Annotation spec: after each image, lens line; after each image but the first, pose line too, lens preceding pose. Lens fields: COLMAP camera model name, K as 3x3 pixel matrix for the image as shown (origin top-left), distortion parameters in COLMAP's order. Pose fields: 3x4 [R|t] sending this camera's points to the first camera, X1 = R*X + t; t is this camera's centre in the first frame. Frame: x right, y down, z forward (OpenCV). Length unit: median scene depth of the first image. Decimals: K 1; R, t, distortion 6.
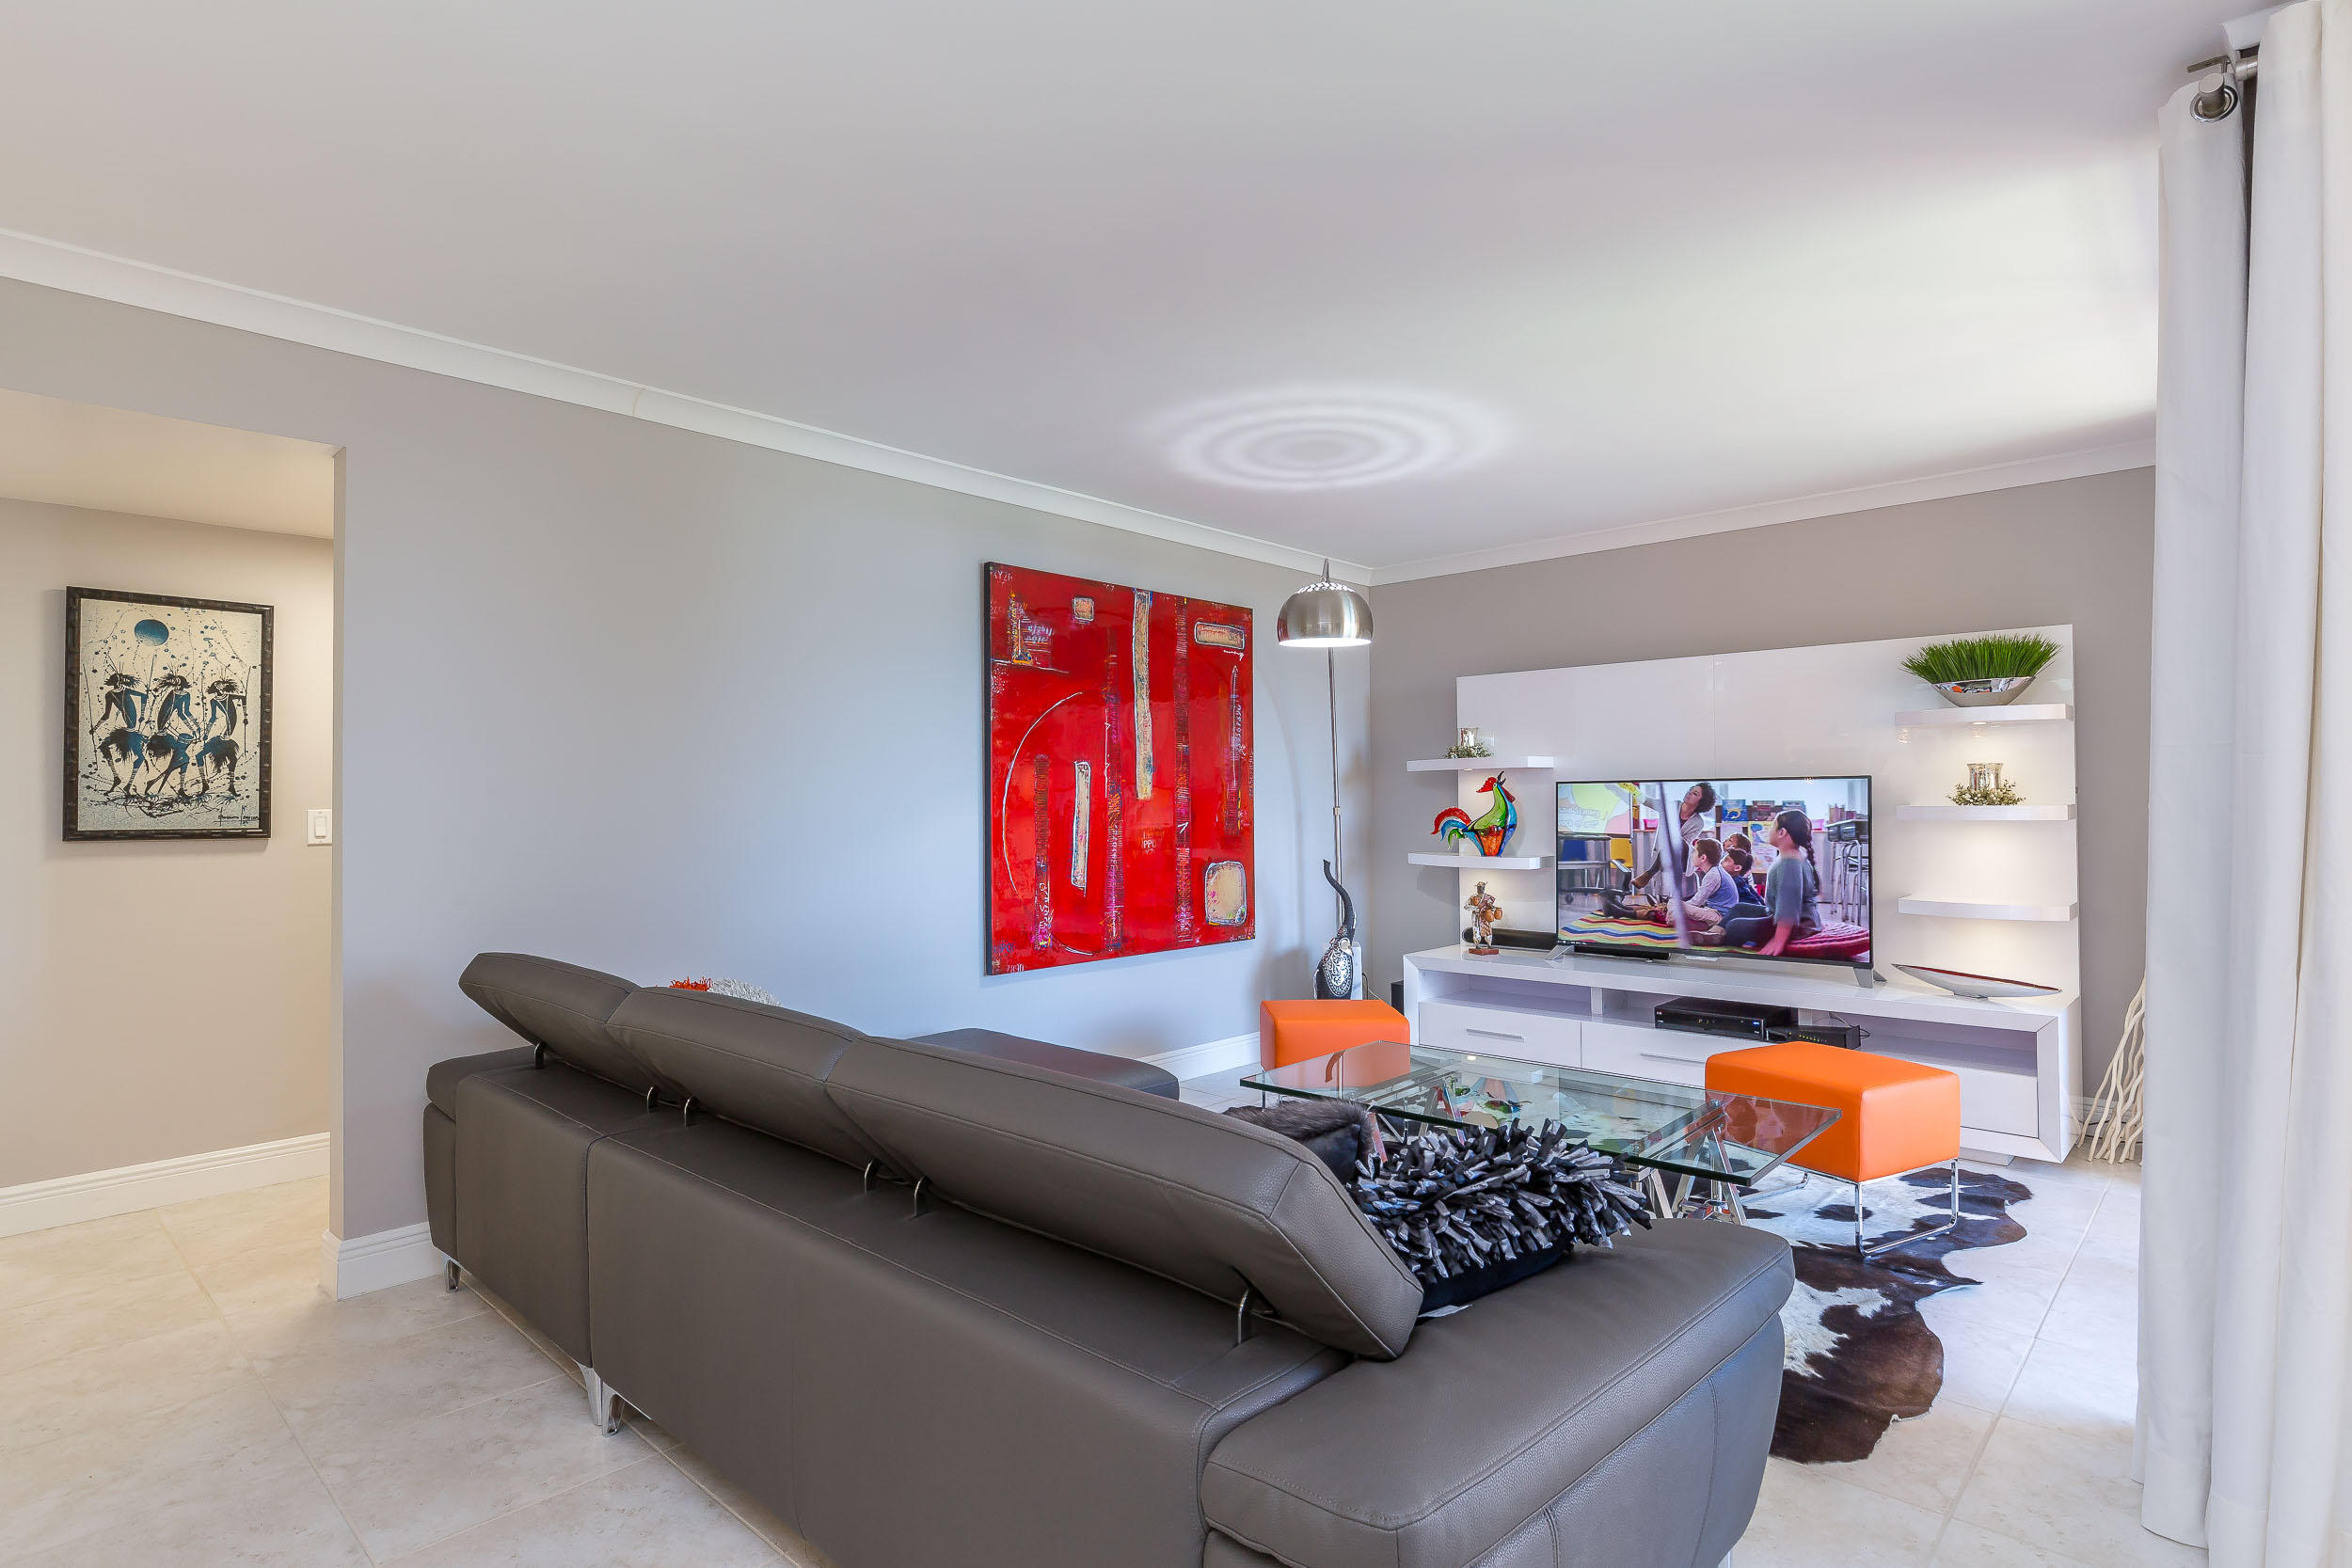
lens RADIAL K [[1197.3, 0, 1176.4], [0, 1197.3, 785.7], [0, 0, 1]] dist [-0.000183, 0.000055]
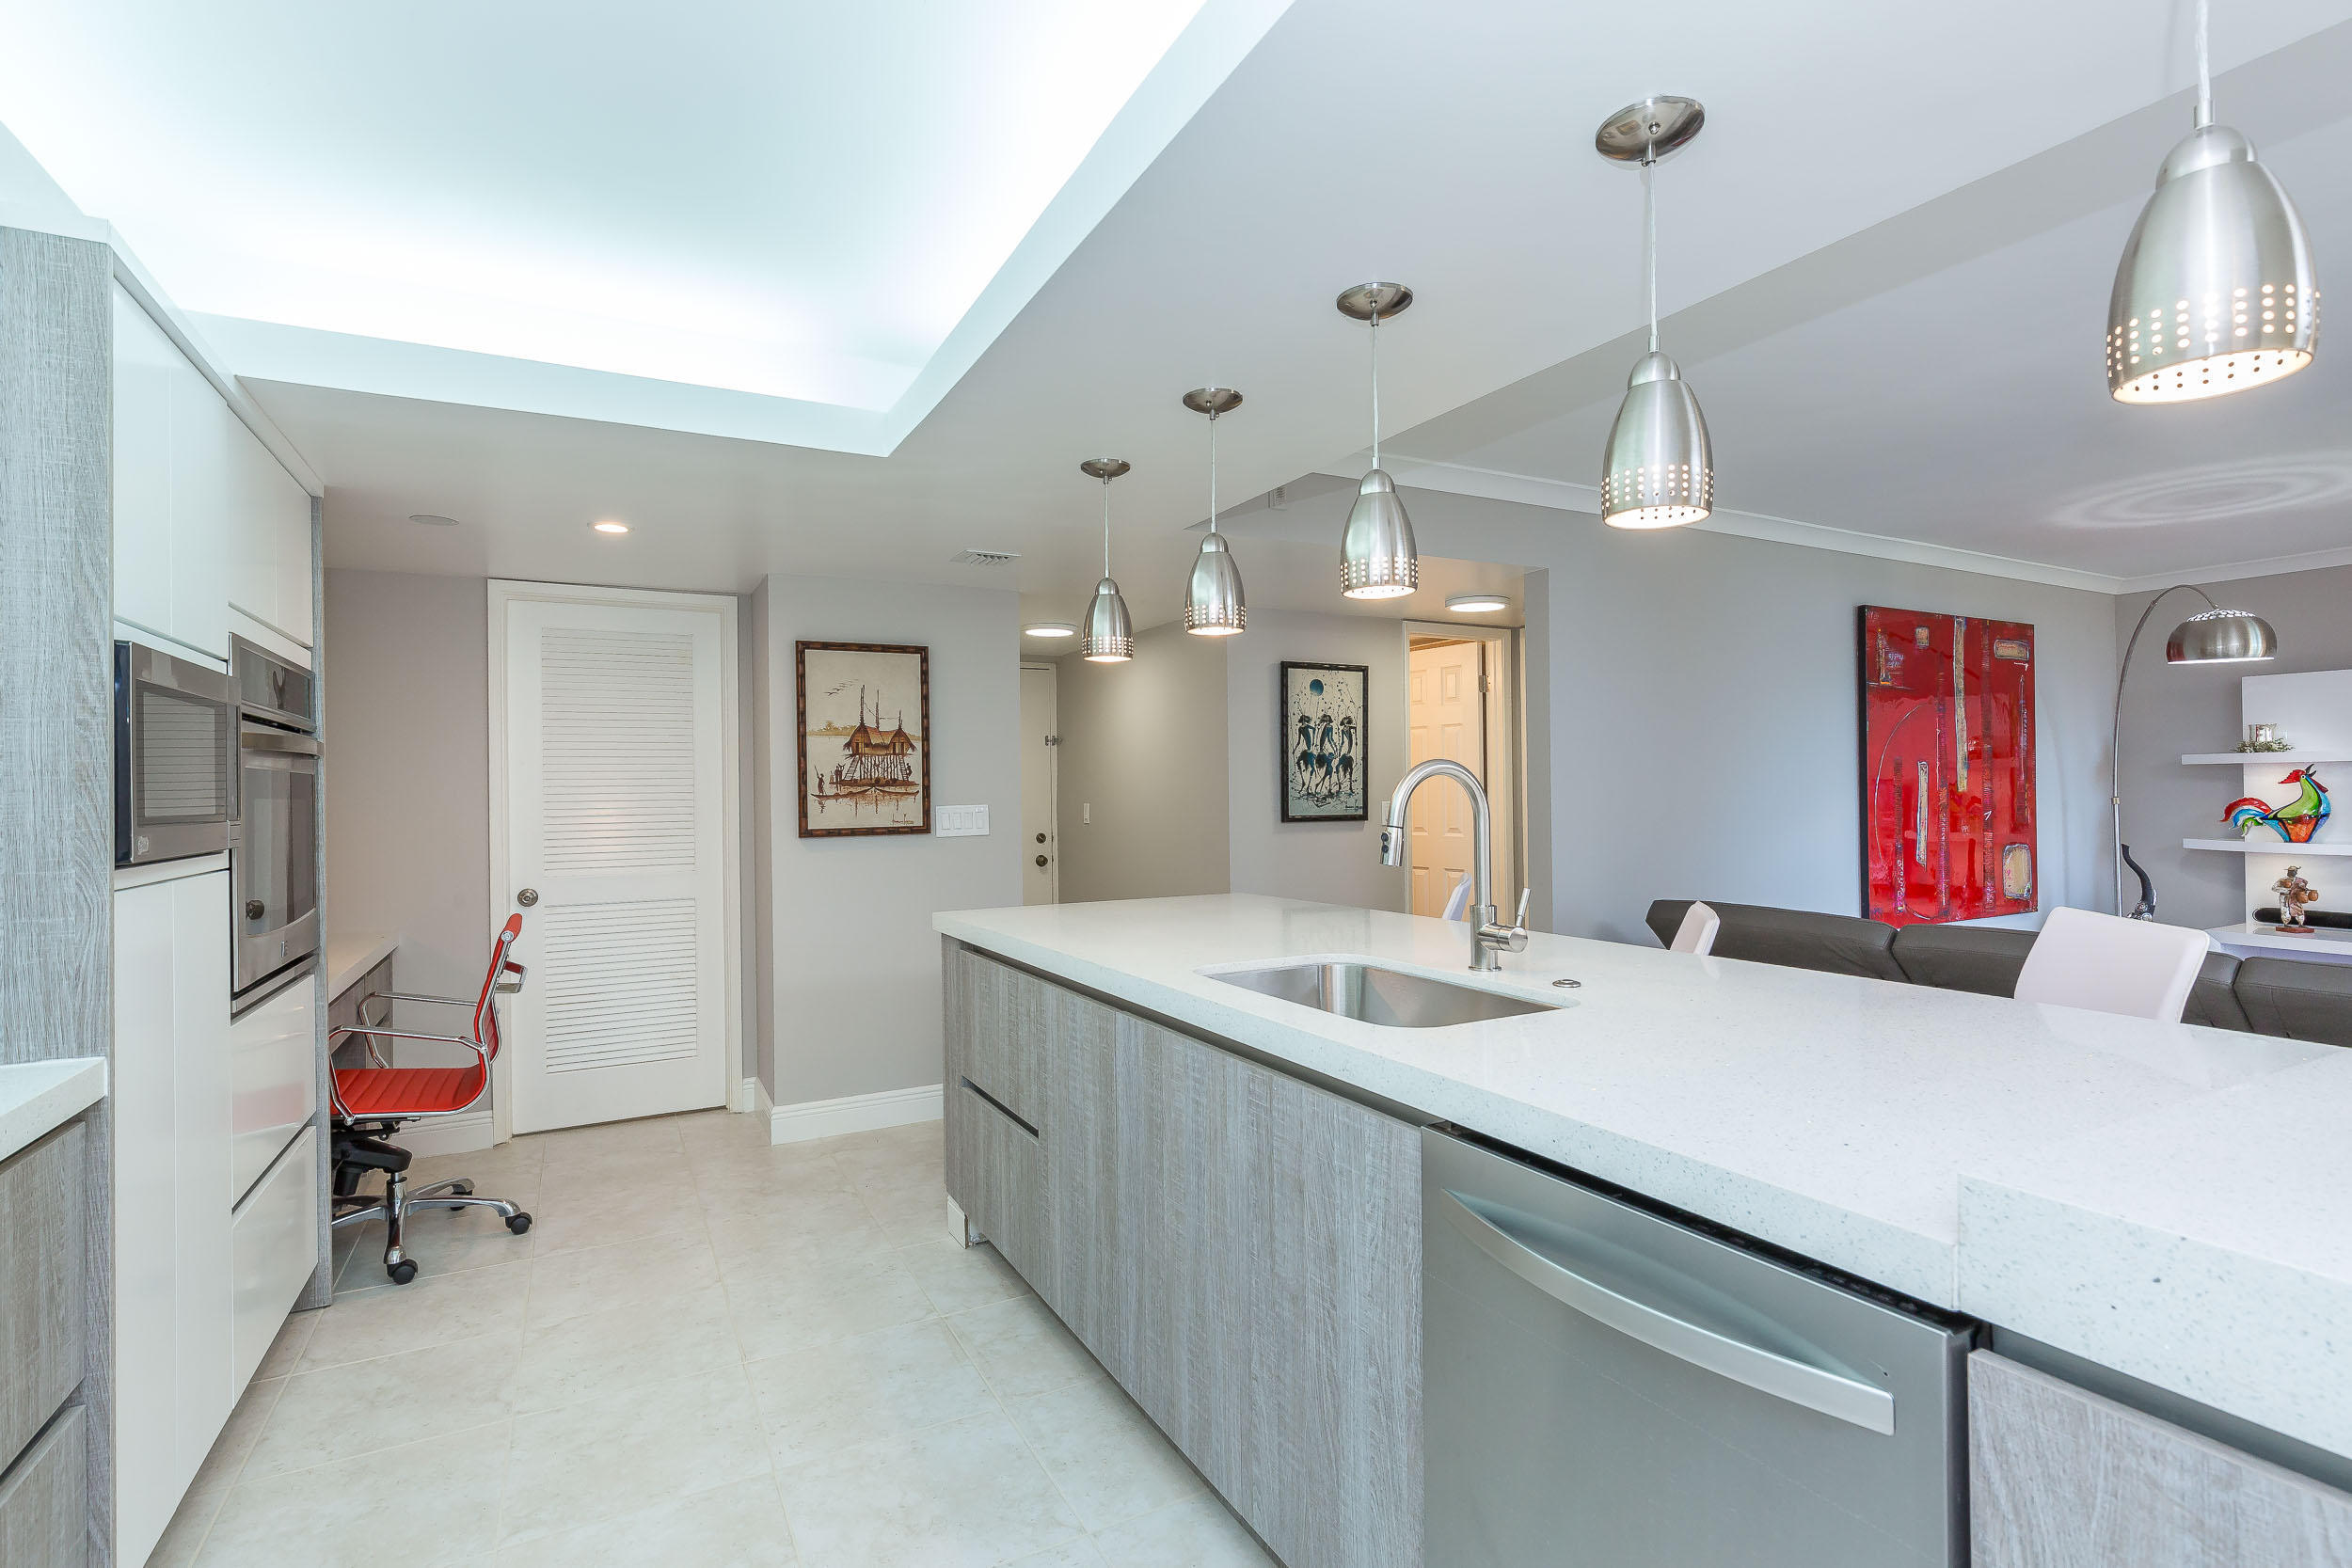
lens RADIAL K [[1109.7, 0, 1178.2], [0, 1109.7, 785.4], [0, 0, 1]] dist [-0.000478, 0.000753]
pose [[0.946694, -0.003458, -0.322115, -0.444318], [0.008308, 0.999872, 0.013684, -0.018059], [0.322027, -0.015631, 0.946601, -0.326659]]
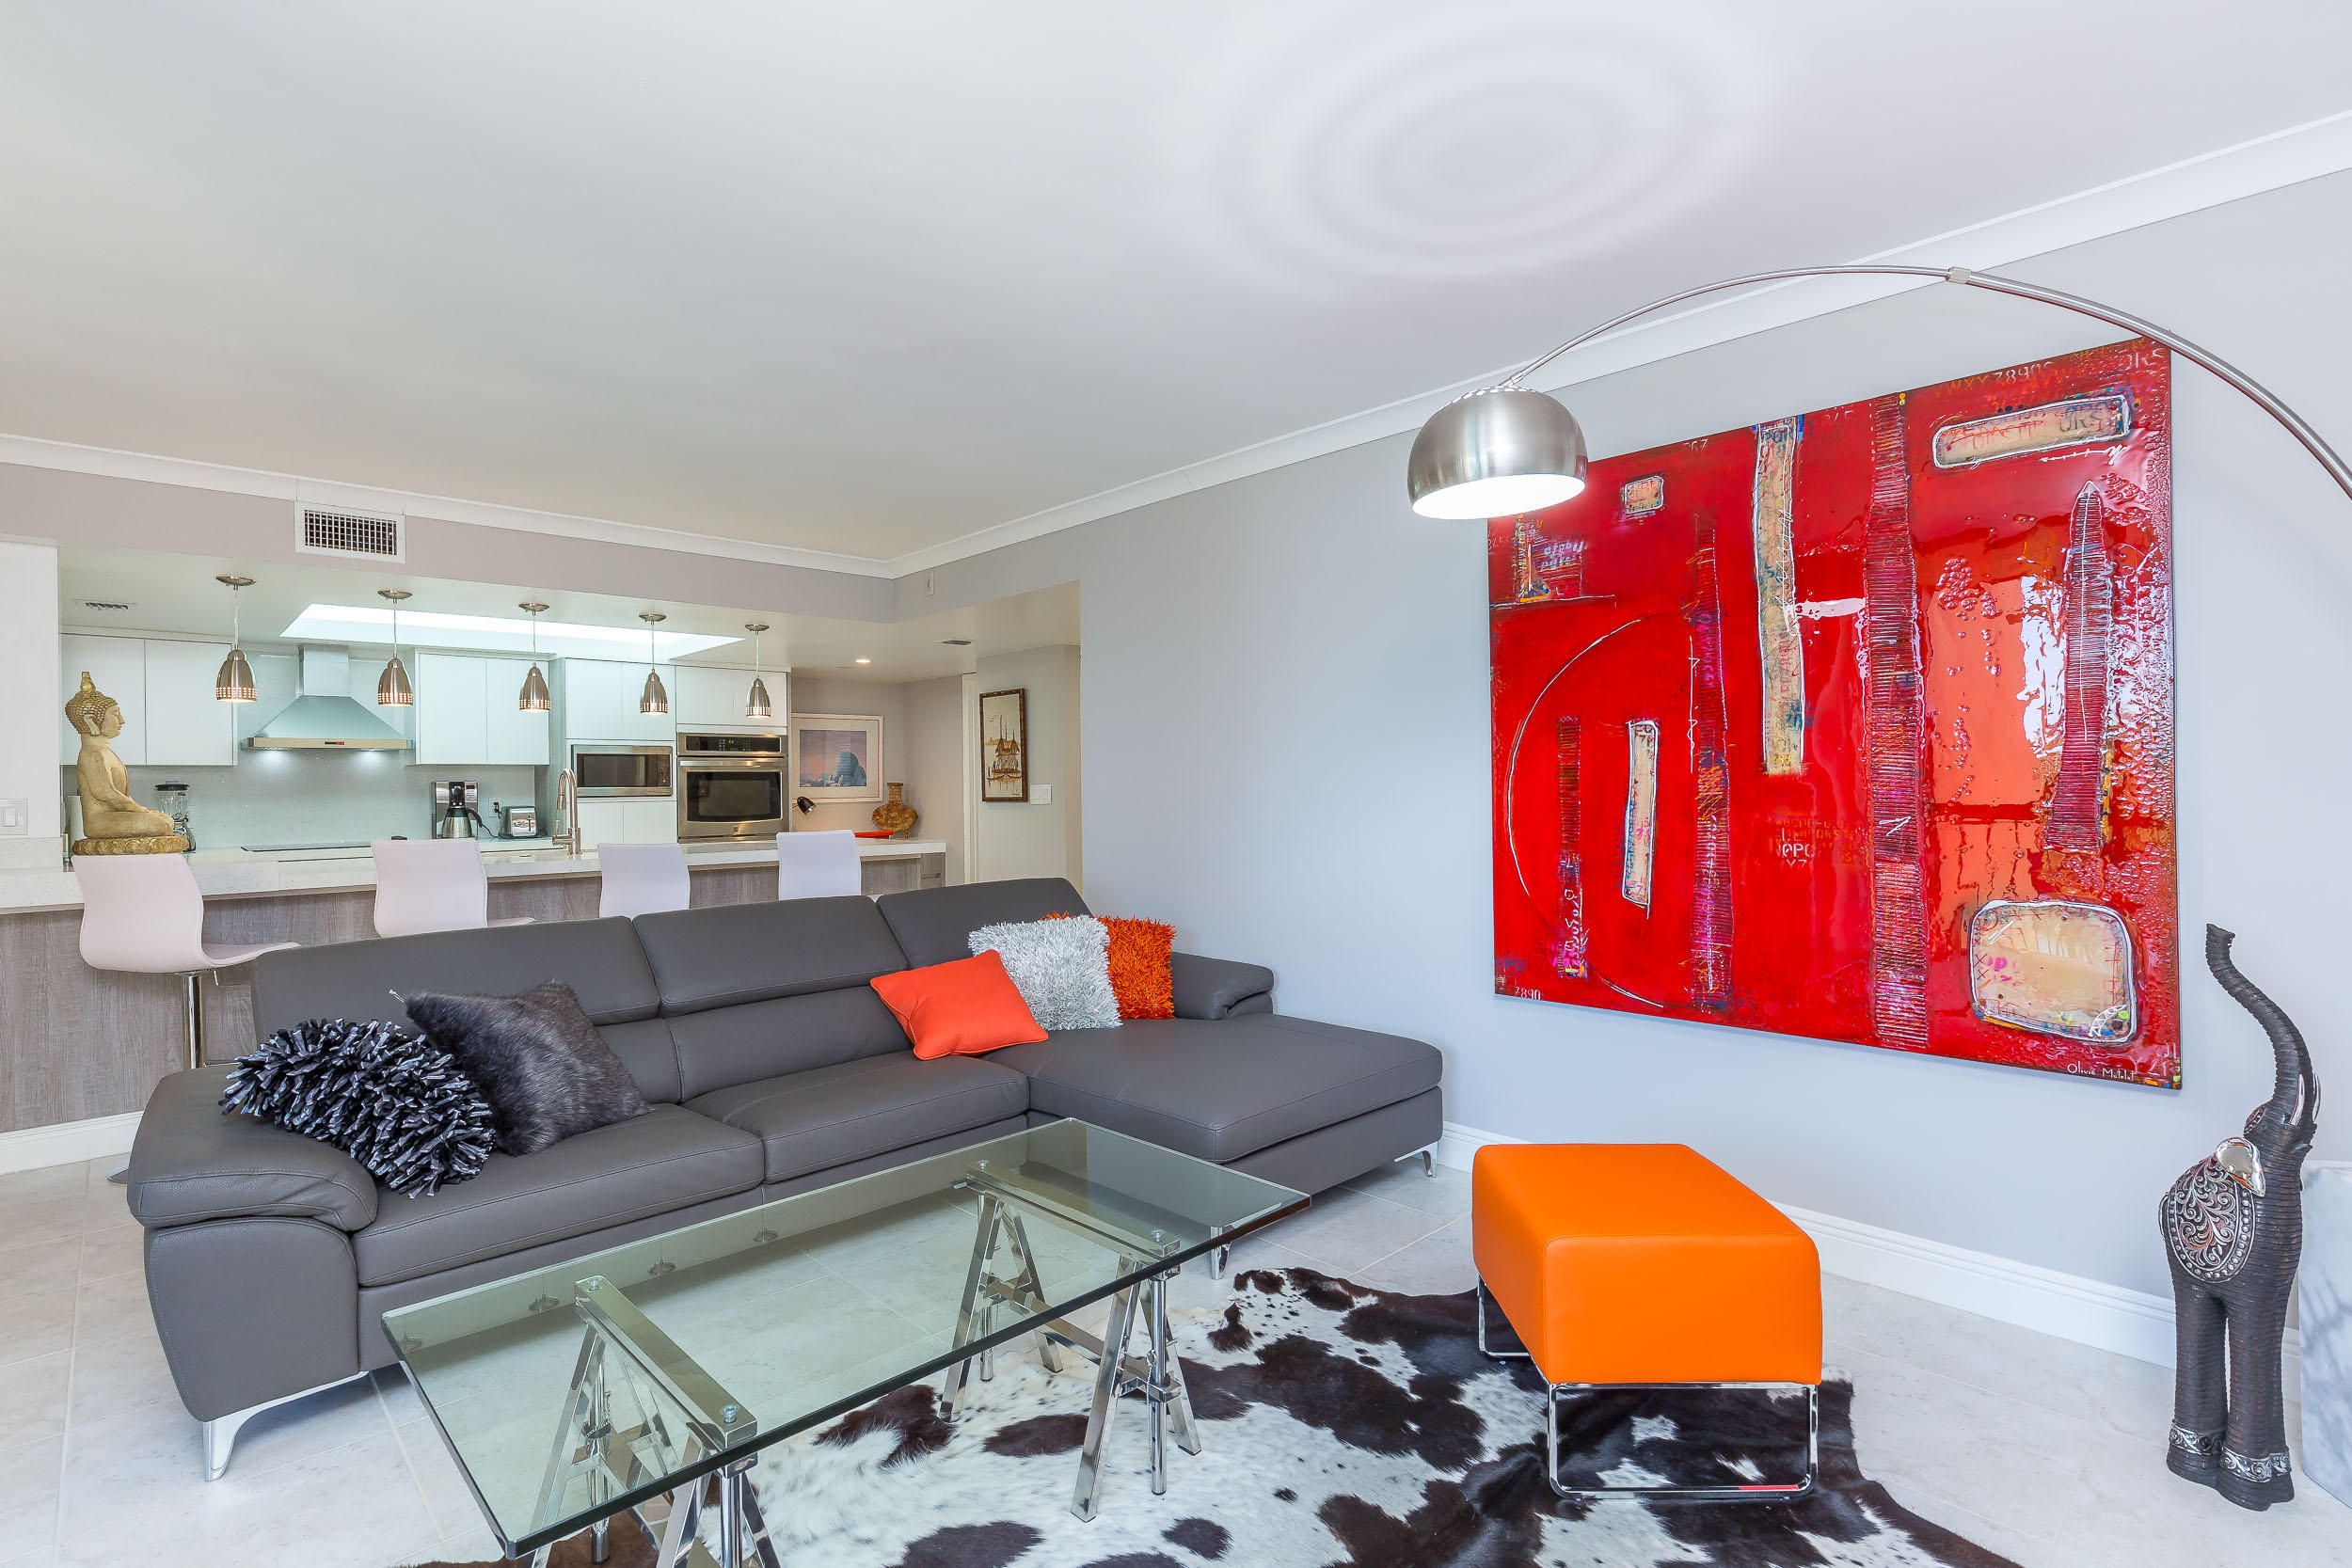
lens RADIAL K [[1109.7, 0, 1174.5], [0, 1109.7, 780.9], [0, 0, 1]] dist [-0.000478, 0.000753]
pose [[-0.060042, 0.003755, -0.998189, 0.582825], [0.025343, 0.999676, 0.002236, 0.006324], [0.997874, -0.025163, -0.060118, 0.790787]]
